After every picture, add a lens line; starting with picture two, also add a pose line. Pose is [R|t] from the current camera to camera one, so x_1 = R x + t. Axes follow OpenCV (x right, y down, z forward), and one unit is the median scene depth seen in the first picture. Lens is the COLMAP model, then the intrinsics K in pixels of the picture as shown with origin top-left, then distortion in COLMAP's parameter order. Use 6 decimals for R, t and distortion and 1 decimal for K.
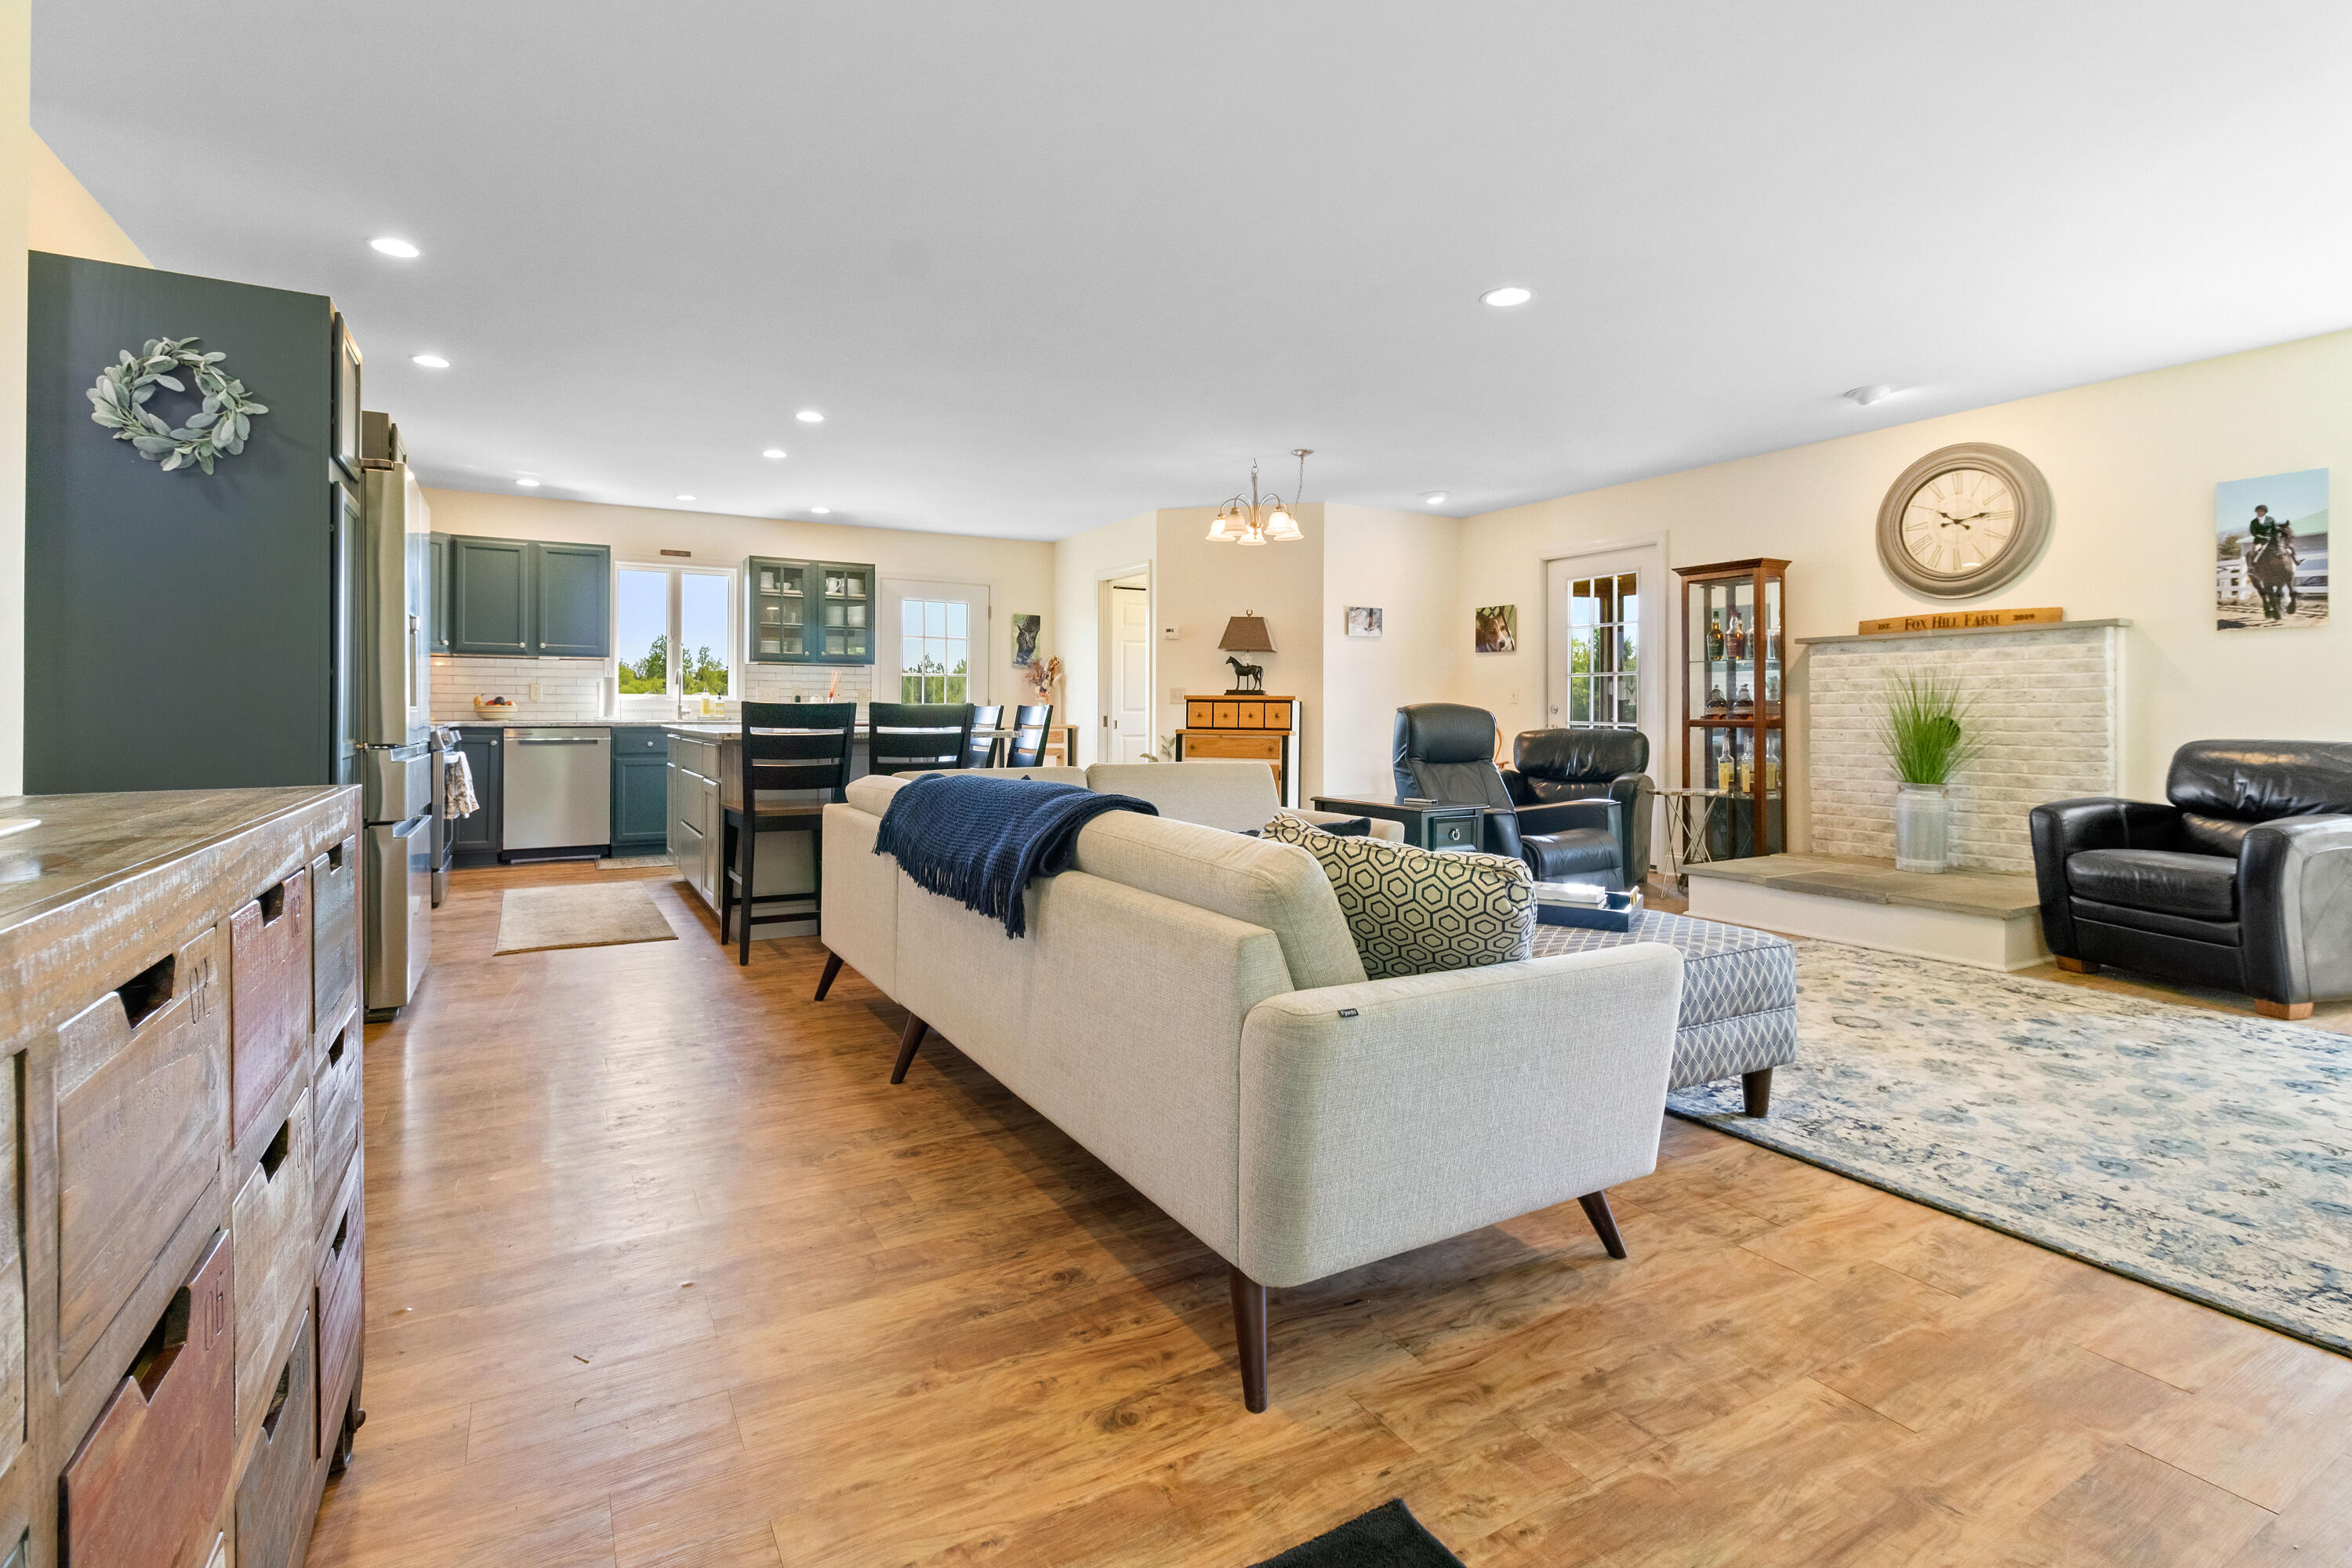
lens RADIAL K [[1080.9, 0, 1150.0], [0, 1080.9, 724.0], [0, 0, 1]] dist [0.000088, 0.001490]
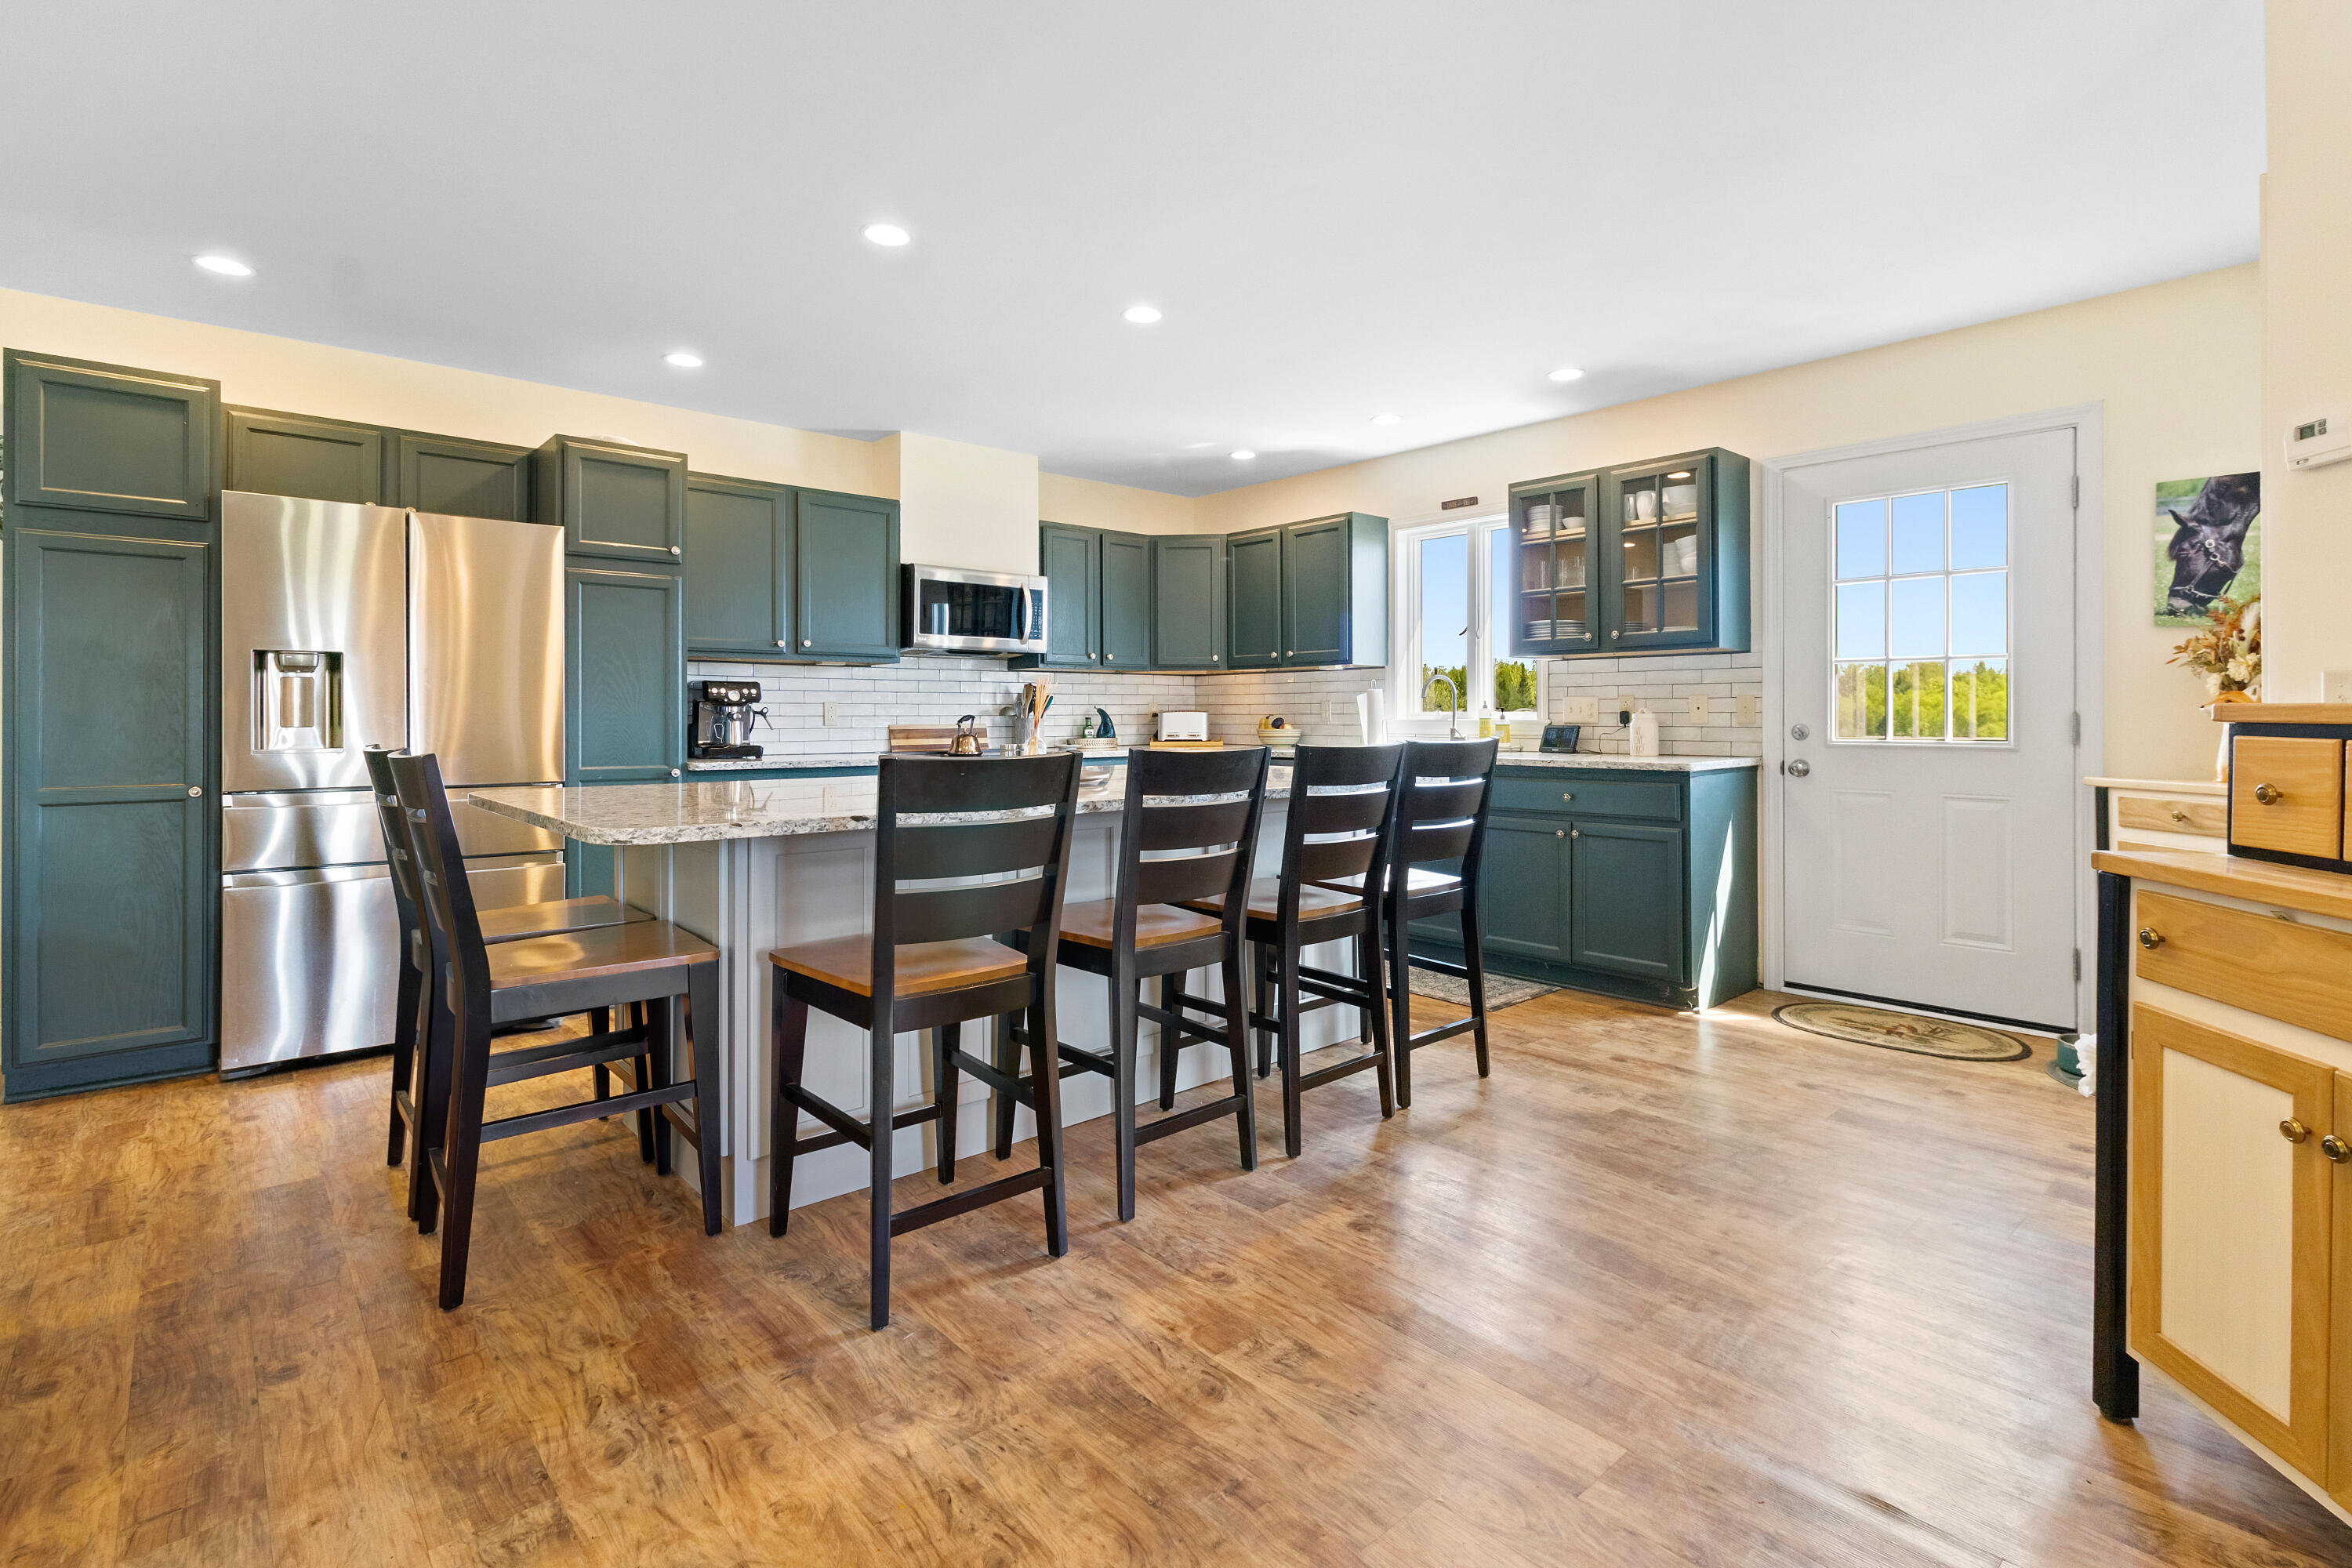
lens RADIAL K [[1080.9, 0, 1236.1], [0, 1080.9, 707.4], [0, 0, 1]] dist [0.000088, 0.001490]
pose [[0.234904, -0.010724, -0.971960, 0.195080], [-0.009348, 0.999868, -0.013291, -0.021619], [0.971974, 0.012208, 0.234772, 0.750381]]
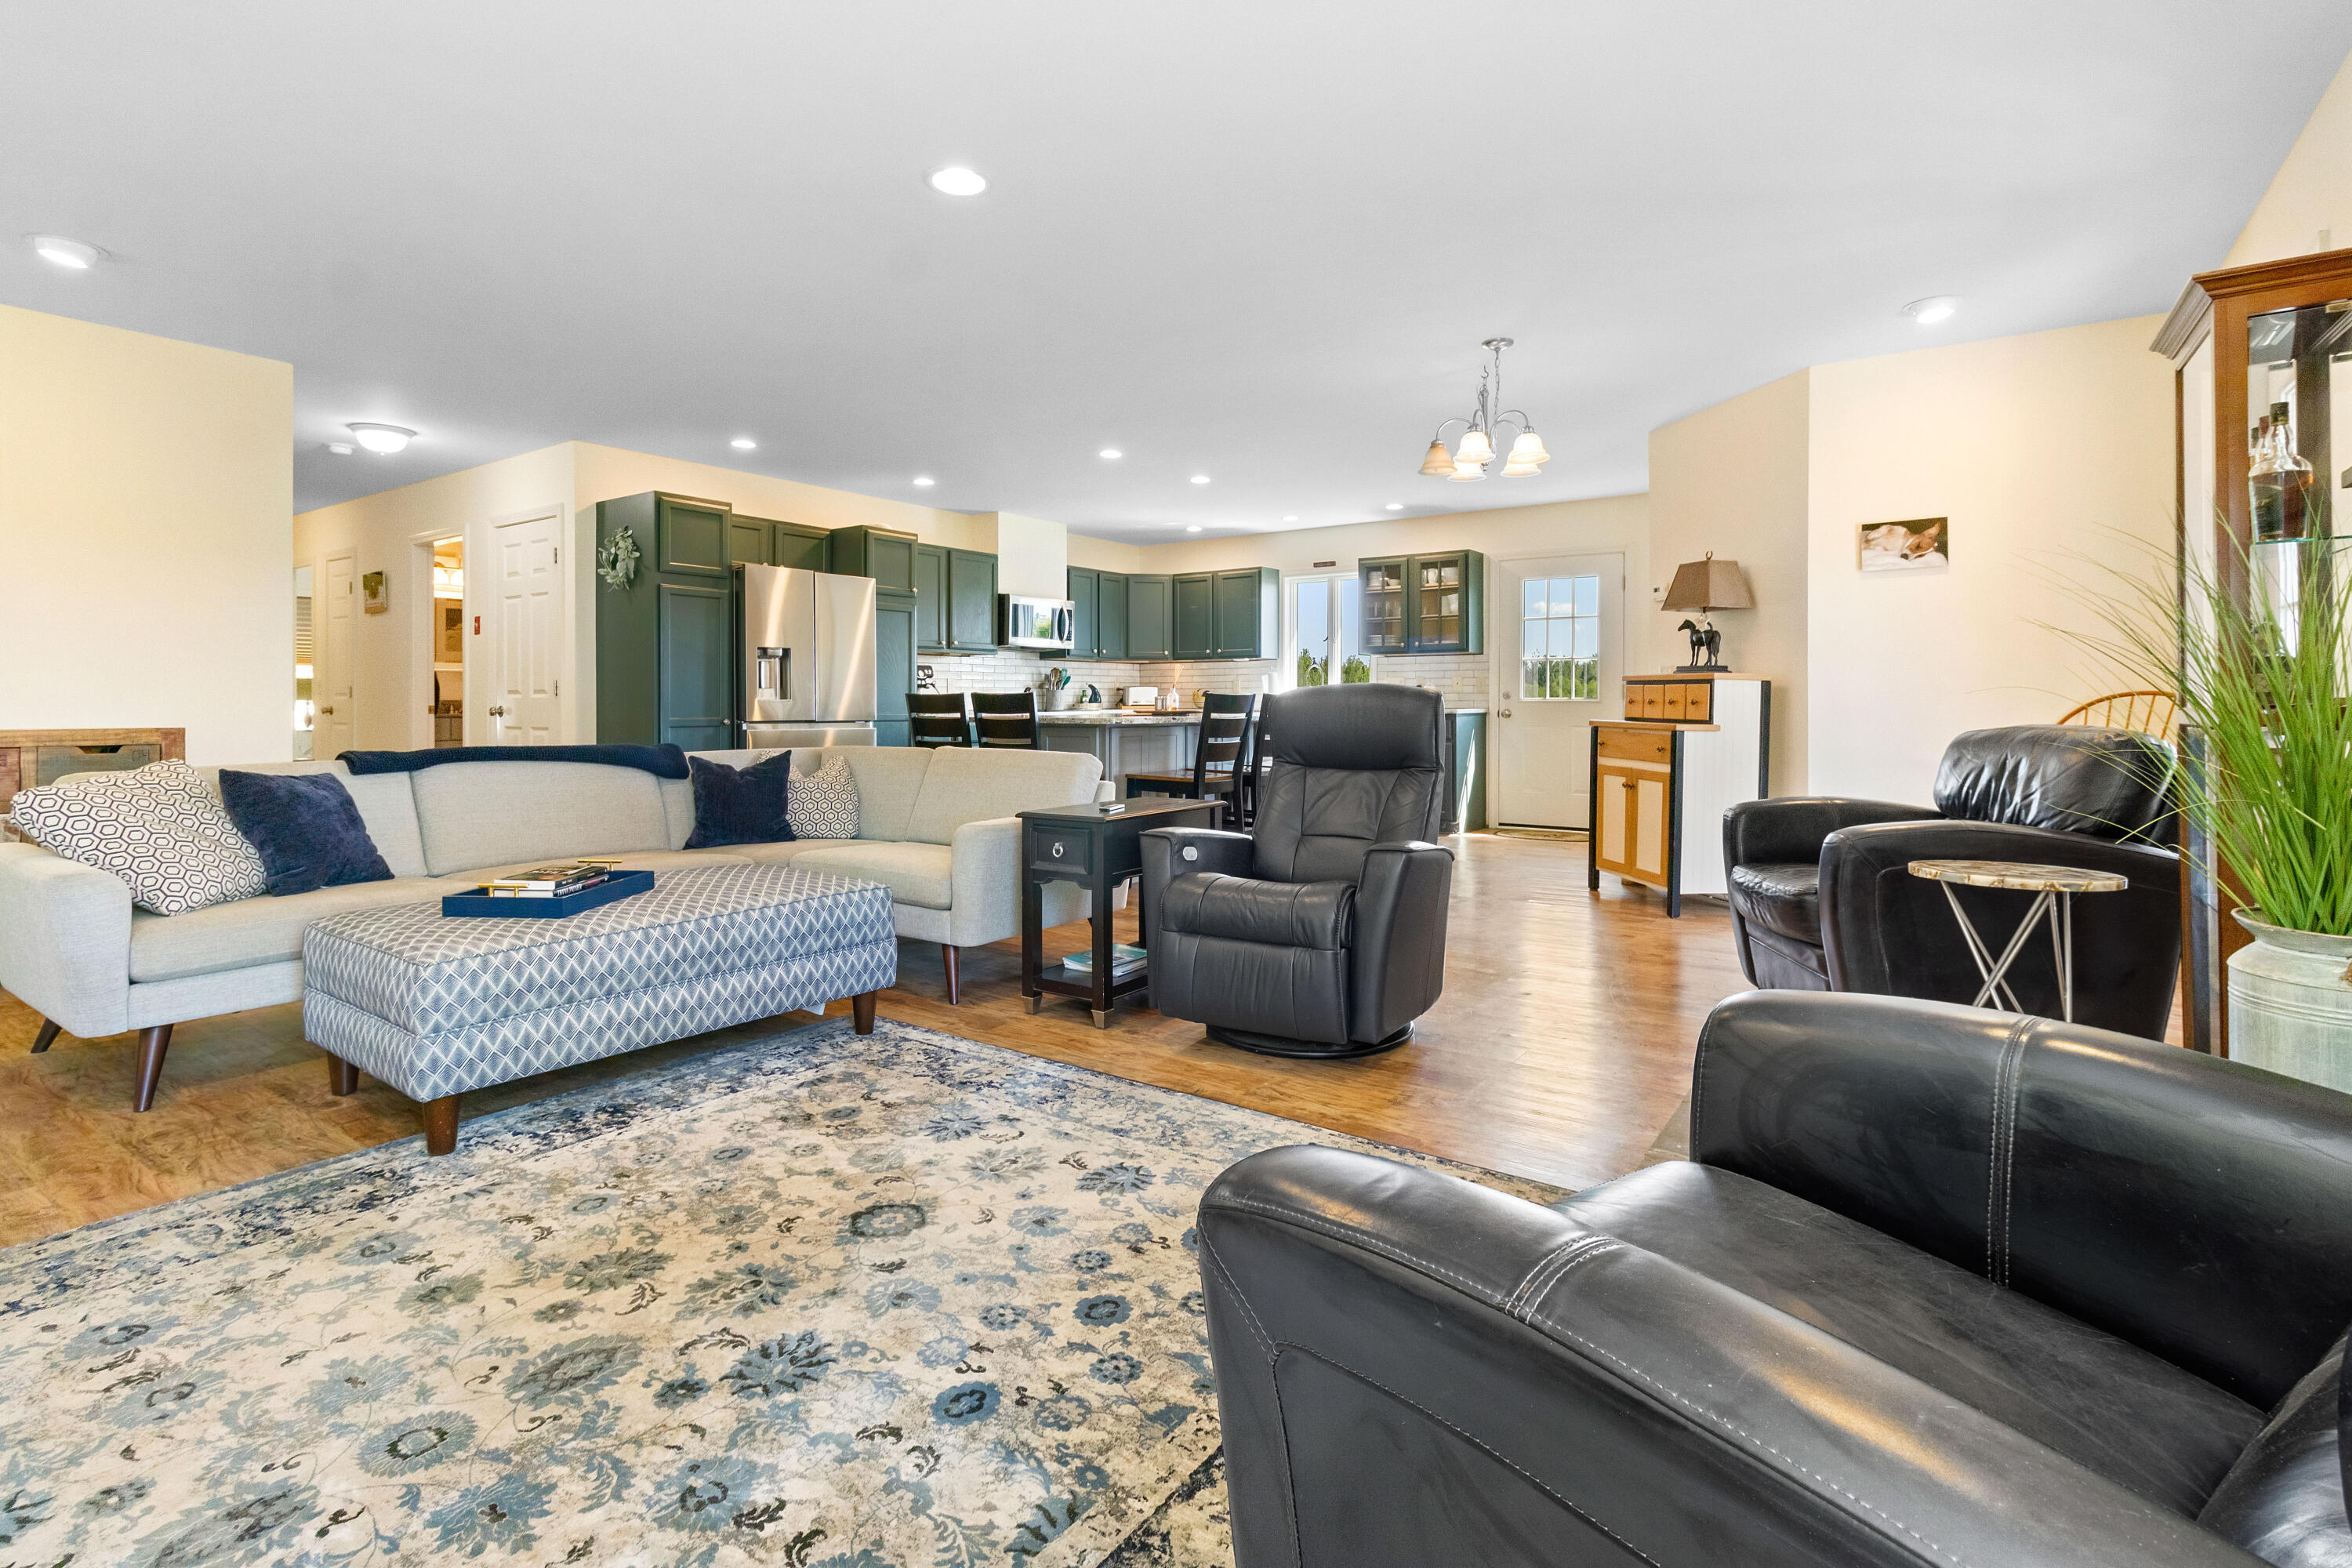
lens RADIAL K [[1080.9, 0, 1230.3], [0, 1080.9, 704.8], [0, 0, 1]] dist [0.000088, 0.001490]
pose [[0.453142, -0.002681, -0.891434, 0.577381], [-0.006397, 0.999960, -0.006259, -0.000269], [0.891415, 0.008539, 0.453107, 0.412554]]
